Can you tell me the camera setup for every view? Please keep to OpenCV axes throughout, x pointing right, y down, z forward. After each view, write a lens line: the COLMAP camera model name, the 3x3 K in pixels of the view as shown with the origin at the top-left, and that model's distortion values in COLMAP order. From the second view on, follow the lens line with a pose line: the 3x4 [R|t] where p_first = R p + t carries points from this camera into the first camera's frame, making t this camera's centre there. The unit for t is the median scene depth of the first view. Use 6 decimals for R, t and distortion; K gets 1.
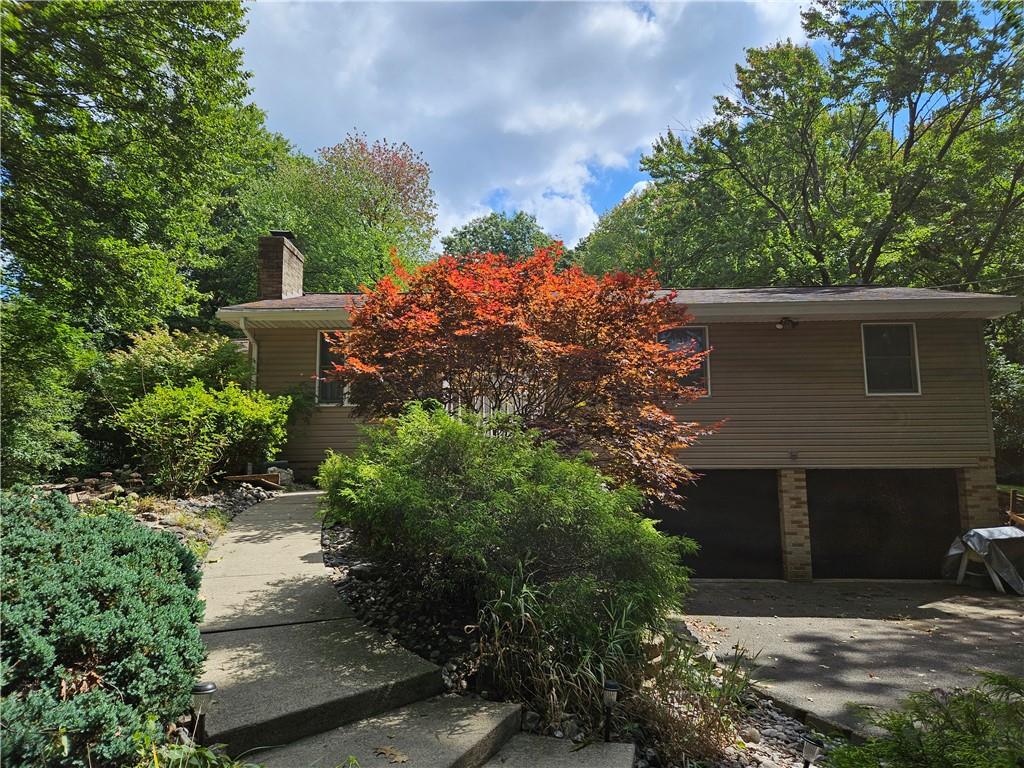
lens RADIAL K [[683.1, 0, 512.0], [0, 683.1, 384.0], [0, 0, 1]] dist [0.077708, -0.066324]
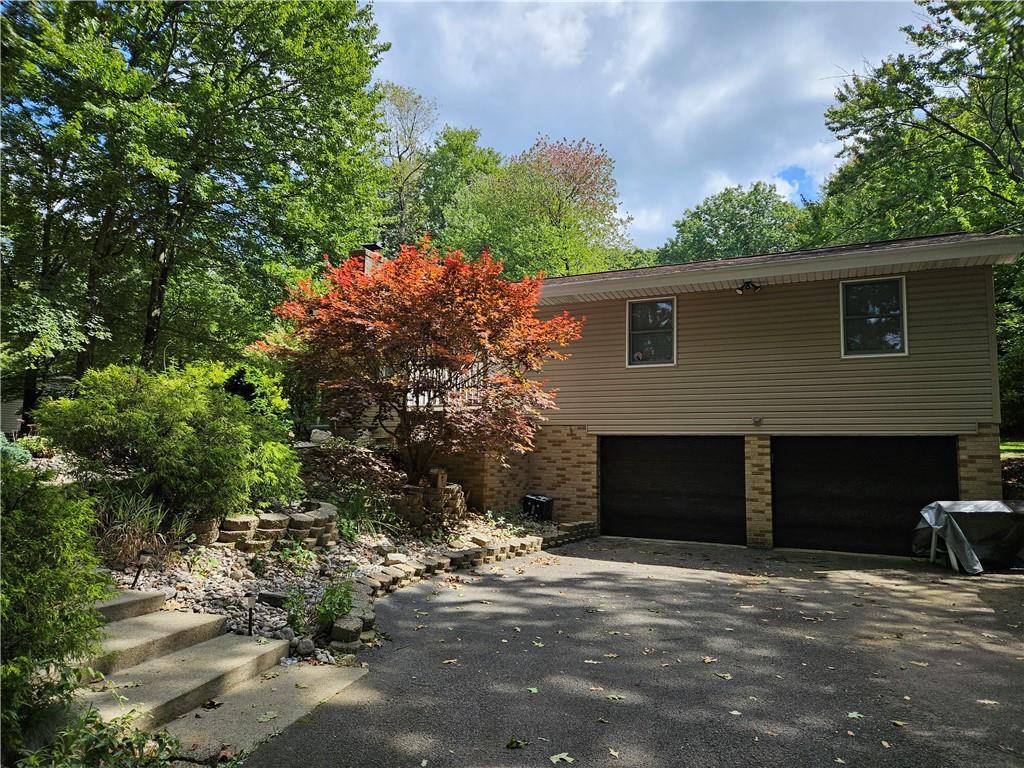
lens RADIAL K [[683.1, 0, 512.0], [0, 683.1, 384.0], [0, 0, 1]] dist [0.077708, -0.066324]
pose [[0.915752, -0.021856, -0.401148, 0.485173], [0.028235, 0.999551, 0.009994, 0.030055], [0.400750, -0.020478, 0.915959, -0.039278]]
